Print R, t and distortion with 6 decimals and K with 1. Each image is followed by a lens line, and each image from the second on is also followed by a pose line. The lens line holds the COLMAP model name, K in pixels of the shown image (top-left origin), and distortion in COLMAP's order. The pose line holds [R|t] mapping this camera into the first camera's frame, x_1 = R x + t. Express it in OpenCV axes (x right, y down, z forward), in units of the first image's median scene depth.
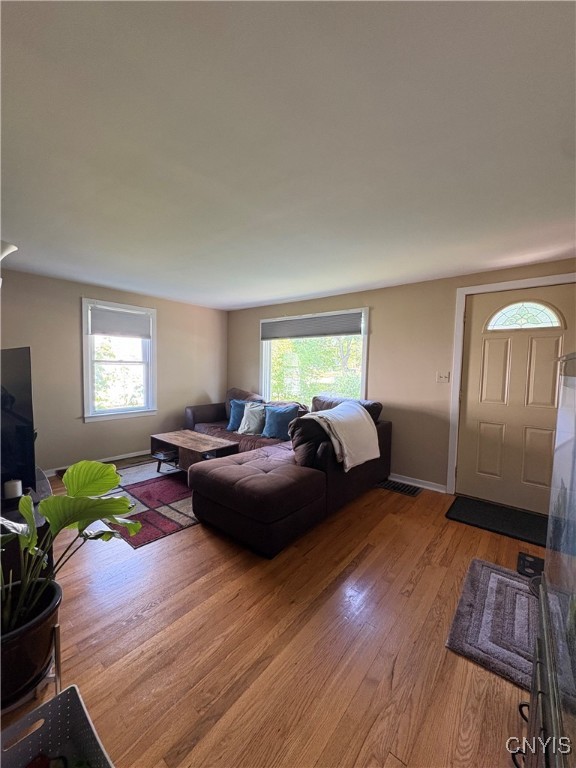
lens RADIAL K [[305.2, 0, 288.0], [0, 305.2, 384.0], [0, 0, 1]] dist [0.001642, -0.000050]
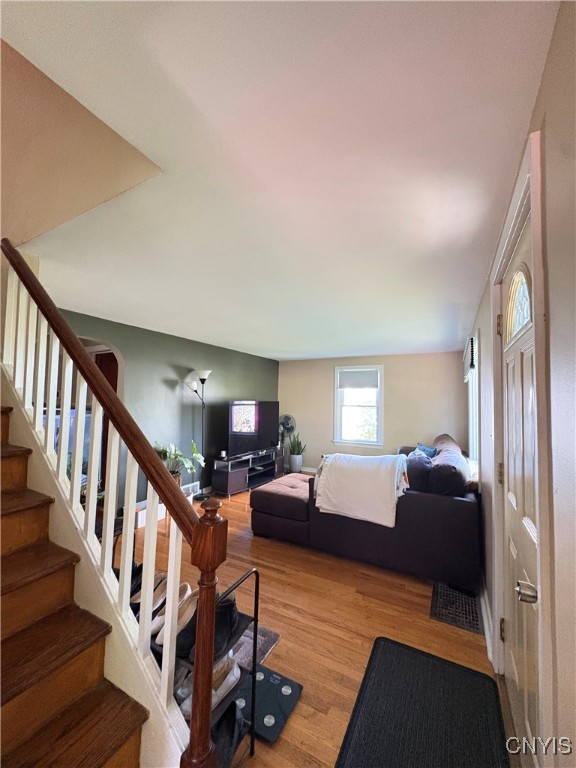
lens RADIAL K [[305.2, 0, 288.0], [0, 305.2, 384.0], [0, 0, 1]] dist [0.001642, -0.000050]
pose [[0.200237, -0.070545, -0.977204, 1.022573], [-0.074996, 0.993374, -0.087080, -0.036540], [0.976873, 0.090723, 0.193620, 0.544704]]
